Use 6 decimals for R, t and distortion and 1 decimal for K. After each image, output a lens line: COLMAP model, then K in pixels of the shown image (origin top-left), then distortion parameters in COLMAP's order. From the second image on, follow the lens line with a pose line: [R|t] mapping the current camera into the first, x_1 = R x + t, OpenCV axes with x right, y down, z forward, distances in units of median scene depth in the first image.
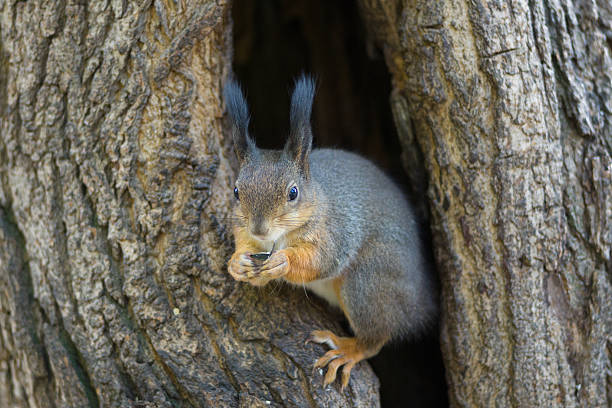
lens RADIAL K [[2482.8, 0, 306.0], [0, 2482.8, 204.0], [0, 0, 1]] dist [0.194850, -1.253294]
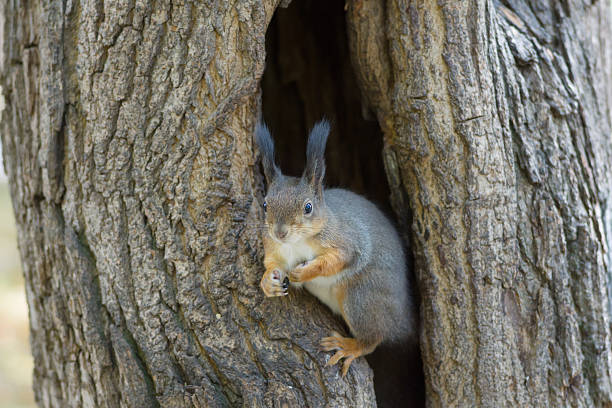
lens RADIAL K [[2482.8, 0, 306.0], [0, 2482.8, 204.0], [0, 0, 1]] dist [0.194850, -1.253294]
pose [[0.998629, 0.013597, 0.050545, -0.071688], [-0.013370, 0.999899, -0.004813, -0.009113], [-0.050605, 0.004131, 0.998710, -0.283649]]
